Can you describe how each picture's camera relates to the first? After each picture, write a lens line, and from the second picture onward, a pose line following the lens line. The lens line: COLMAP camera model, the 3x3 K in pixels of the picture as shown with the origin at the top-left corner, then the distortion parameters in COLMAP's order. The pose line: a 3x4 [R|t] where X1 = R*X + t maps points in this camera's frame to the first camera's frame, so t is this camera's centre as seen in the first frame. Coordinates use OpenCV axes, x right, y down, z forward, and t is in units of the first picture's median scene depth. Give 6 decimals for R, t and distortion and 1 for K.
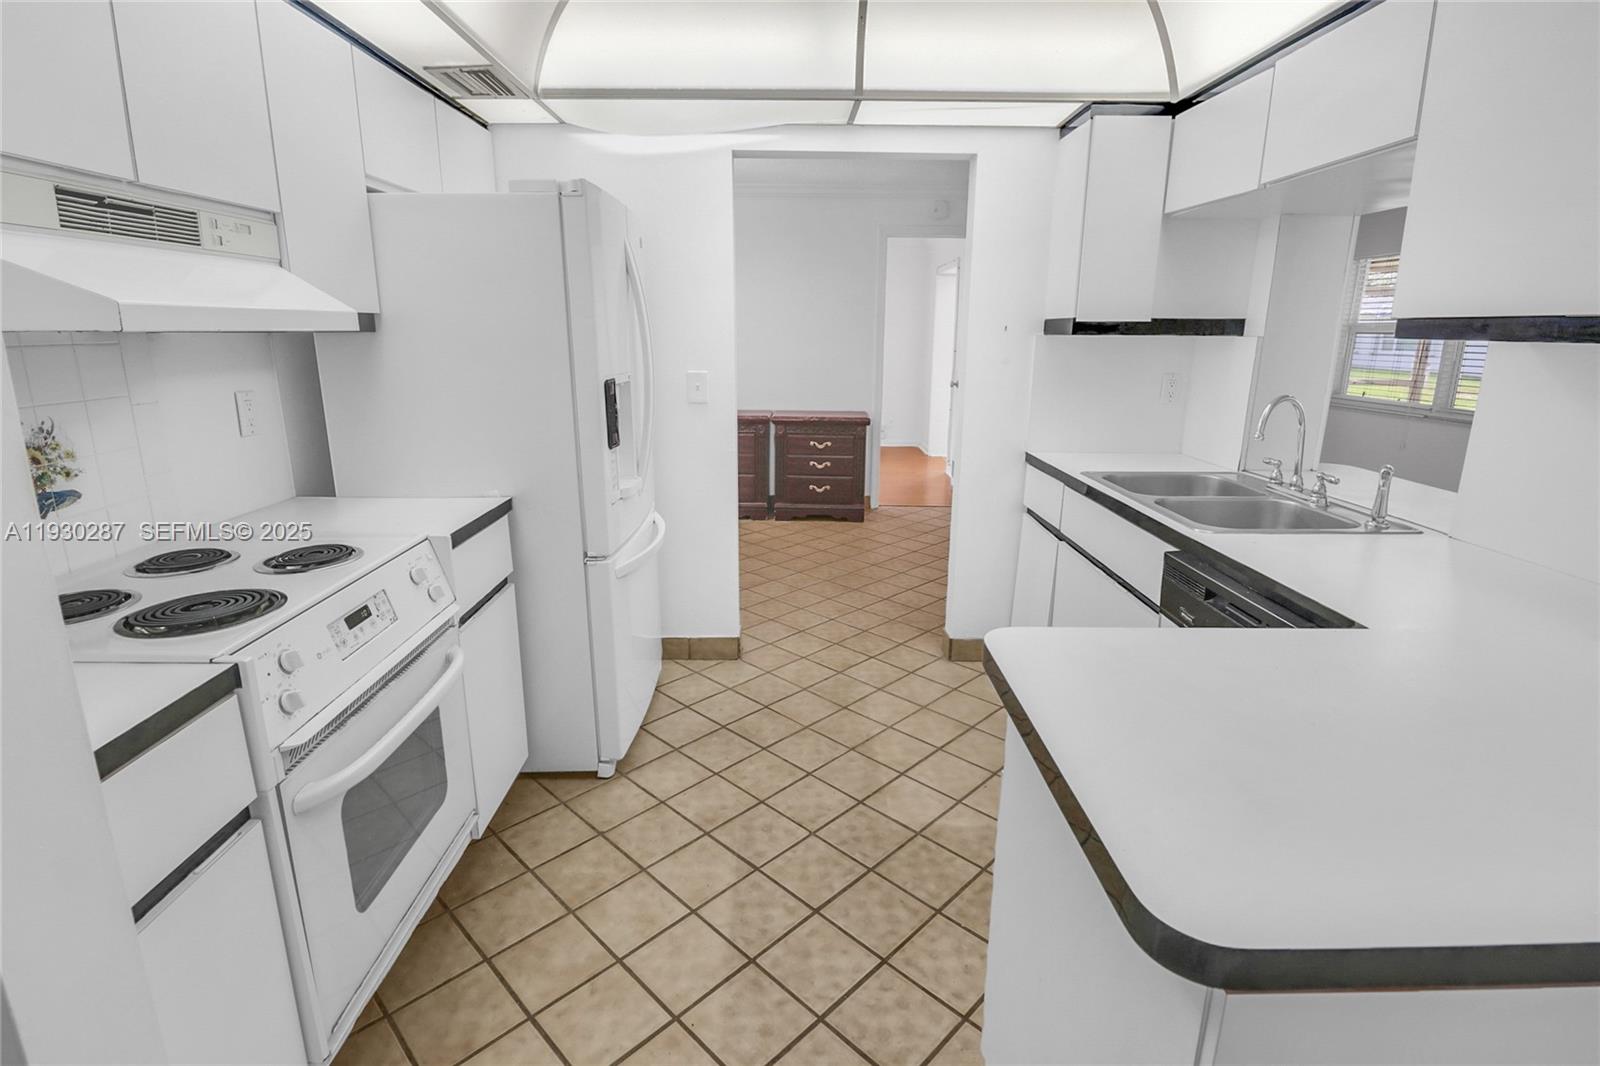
lens RADIAL K [[771.3, 0, 795.9], [0, 771.3, 514.7], [0, 0, 1]] dist [0.014428, -0.016801]
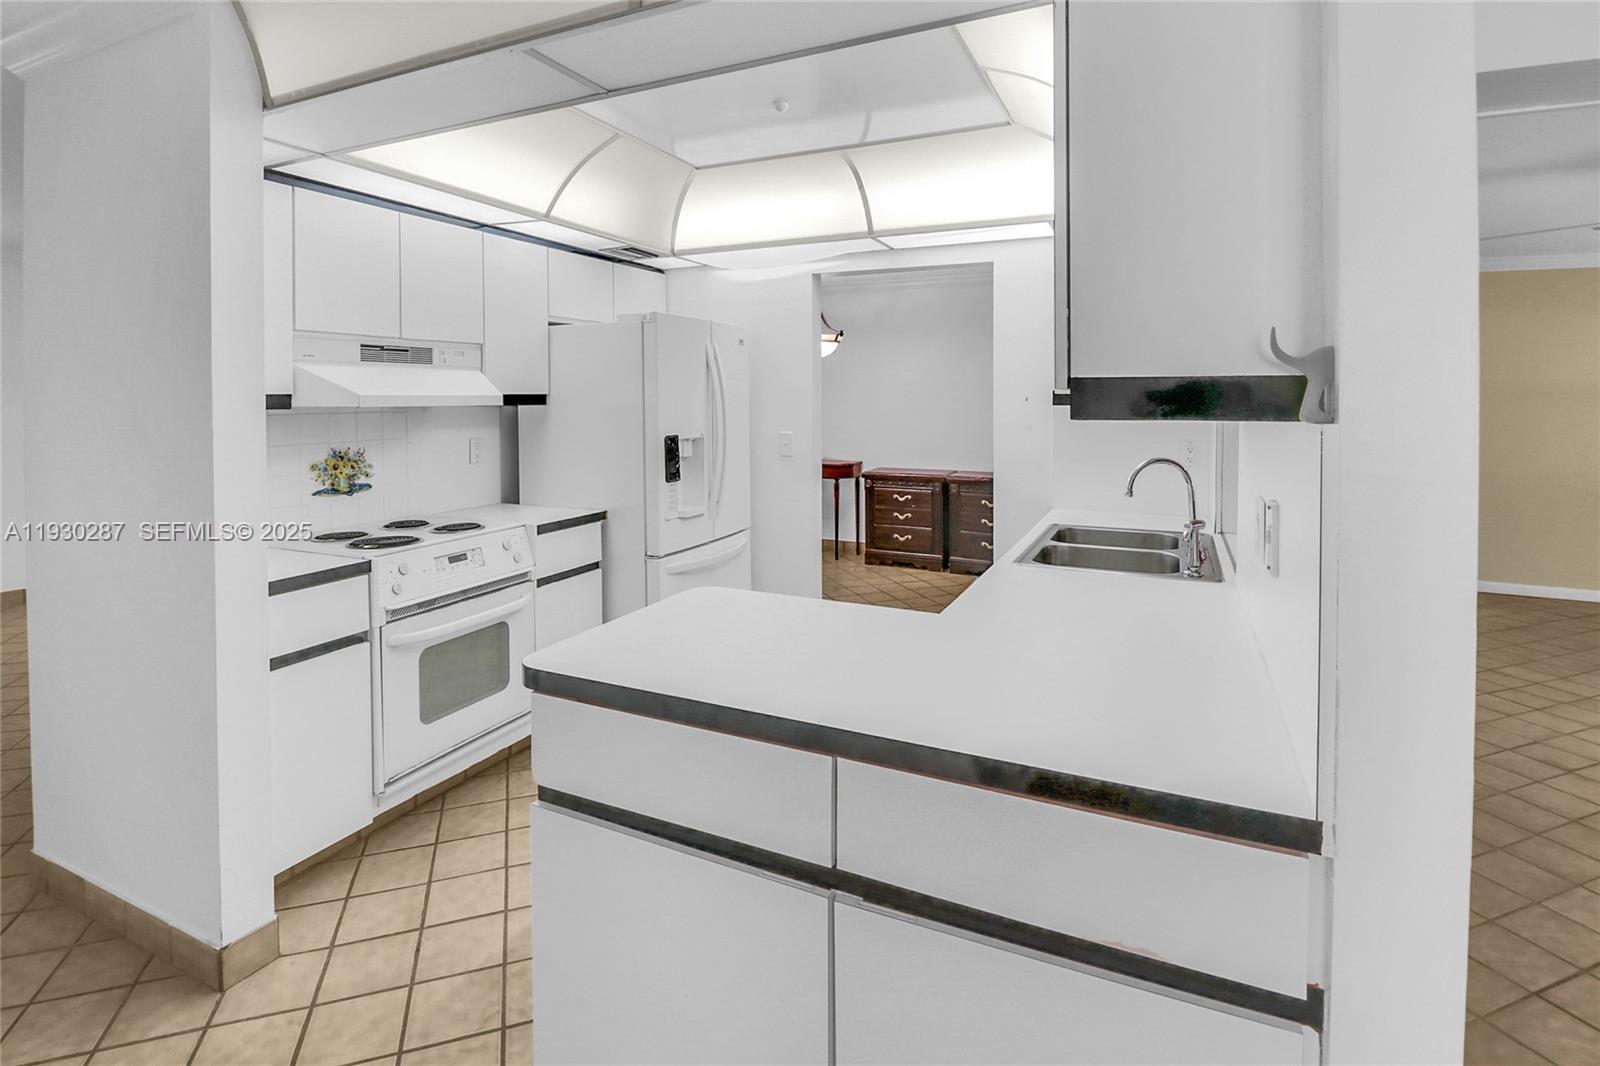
lens RADIAL K [[795.2, 0, 792.6], [0, 795.2, 411.1], [0, 0, 1]] dist [-0.004777, -0.007525]
pose [[0.903731, -0.001794, -0.428096, 0.860463], [-0.091200, 0.976229, -0.196619, 0.081575], [0.418273, 0.216733, 0.882085, -0.358914]]
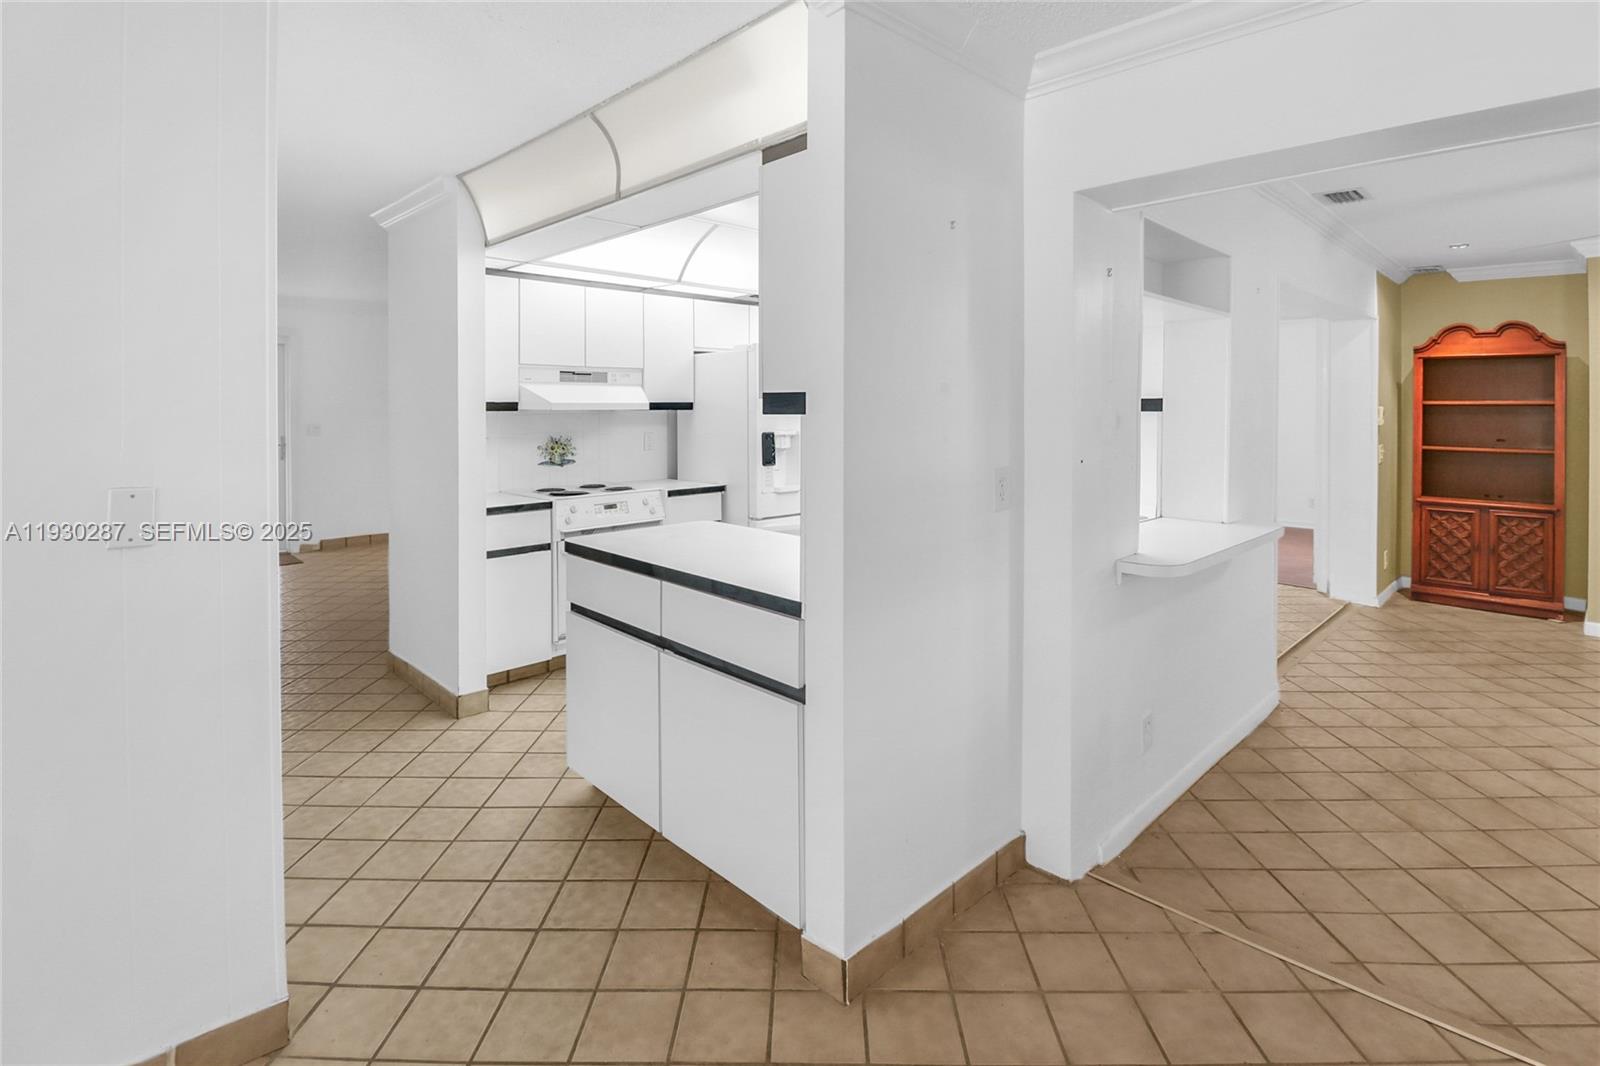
lens RADIAL K [[785.1, 0, 798.6], [0, 785.1, 420.7], [0, 0, 1]] dist [0.001095, -0.000146]
pose [[0.699372, 0.005859, -0.714734, 1.805917], [-0.162020, 0.975236, -0.150544, 0.133030], [0.696152, 0.221087, 0.683002, -0.516671]]
